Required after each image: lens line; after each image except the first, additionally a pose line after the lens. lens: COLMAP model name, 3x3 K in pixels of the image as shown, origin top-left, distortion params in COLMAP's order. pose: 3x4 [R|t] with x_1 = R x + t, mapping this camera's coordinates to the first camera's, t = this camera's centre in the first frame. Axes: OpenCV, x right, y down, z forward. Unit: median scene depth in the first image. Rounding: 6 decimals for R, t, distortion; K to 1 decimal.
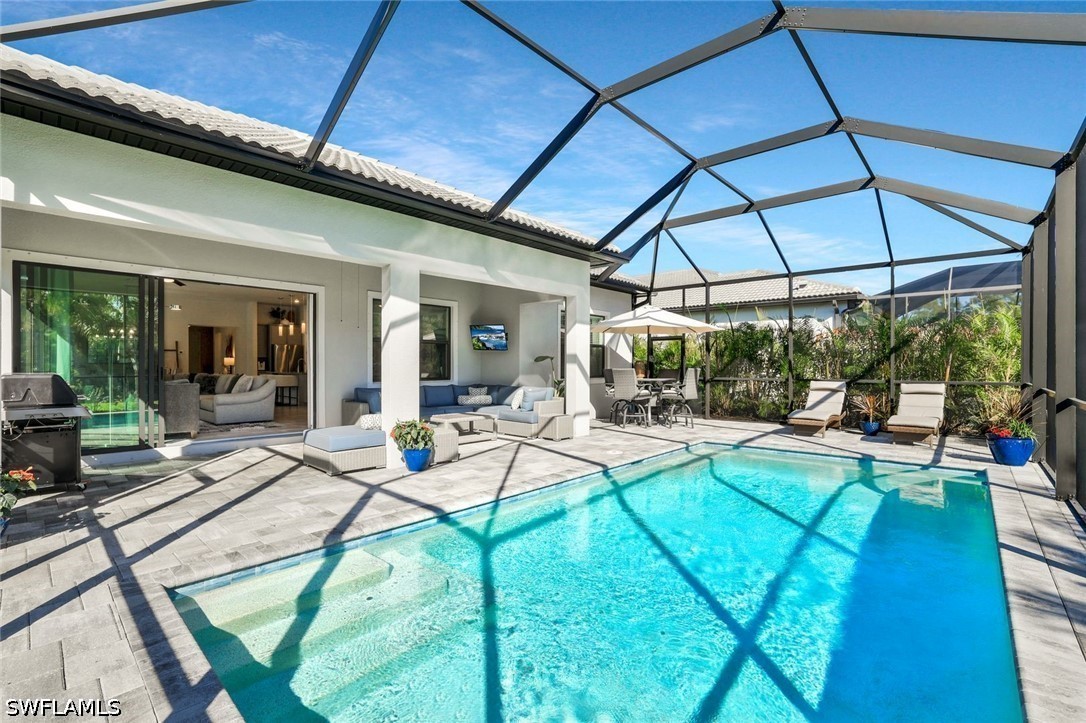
lens RADIAL K [[495.2, 0, 534.5], [0, 495.2, 369.2], [0, 0, 1]] dist [-0.013566, 0.001372]
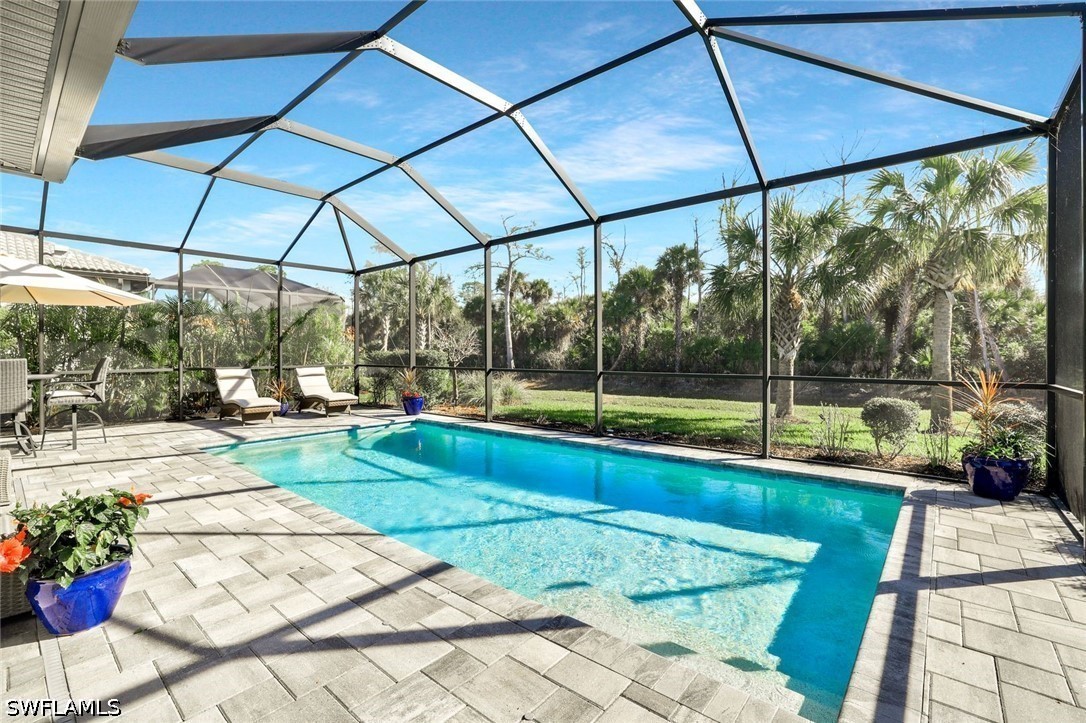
lens RADIAL K [[495.2, 0, 552.0], [0, 495.2, 354.6], [0, 0, 1]] dist [-0.013566, 0.001372]
pose [[-0.087066, -0.001764, 0.996201, -0.766299], [0.016266, 0.999863, 0.003192, 0.004580], [-0.996070, 0.016482, -0.087025, 0.809731]]
